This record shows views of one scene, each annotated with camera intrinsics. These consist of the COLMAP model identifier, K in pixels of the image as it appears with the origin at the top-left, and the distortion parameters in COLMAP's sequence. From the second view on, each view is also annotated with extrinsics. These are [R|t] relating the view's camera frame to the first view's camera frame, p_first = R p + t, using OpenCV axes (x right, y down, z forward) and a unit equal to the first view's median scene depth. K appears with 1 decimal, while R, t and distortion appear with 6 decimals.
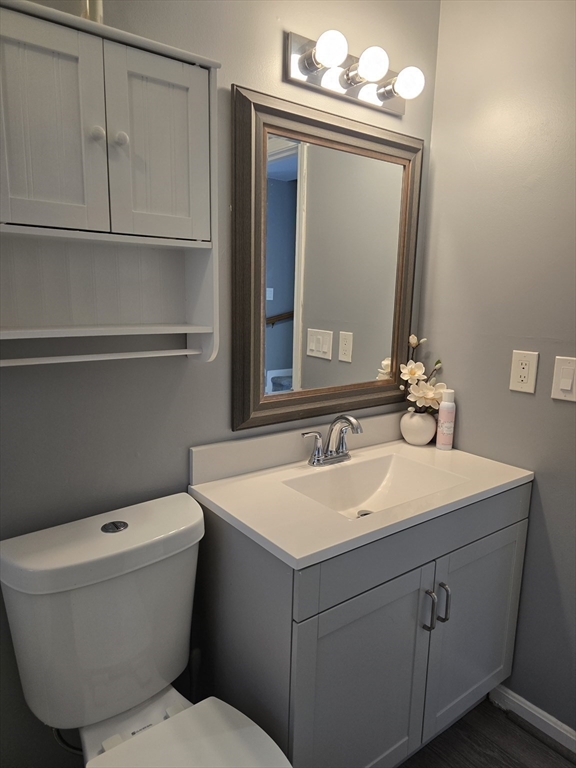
lens RADIAL K [[521.4, 0, 285.6], [0, 521.4, 381.1], [0, 0, 1]] dist [0.035716, -0.027783]
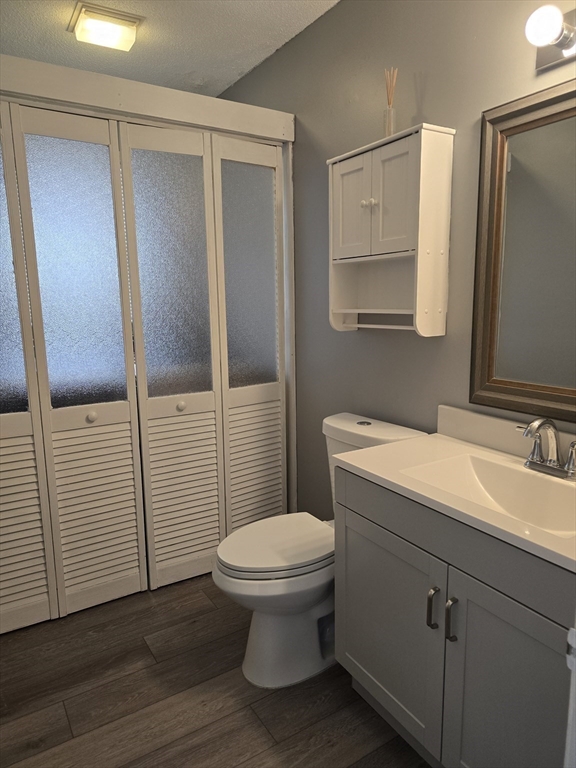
lens RADIAL K [[521.4, 0, 289.3], [0, 521.4, 385.6], [0, 0, 1]] dist [0.035716, -0.027783]
pose [[-0.106516, 0.145738, -0.983573, 1.184230], [-0.161218, 0.973579, 0.161716, -0.072592], [0.981154, 0.175795, -0.080206, 0.740424]]
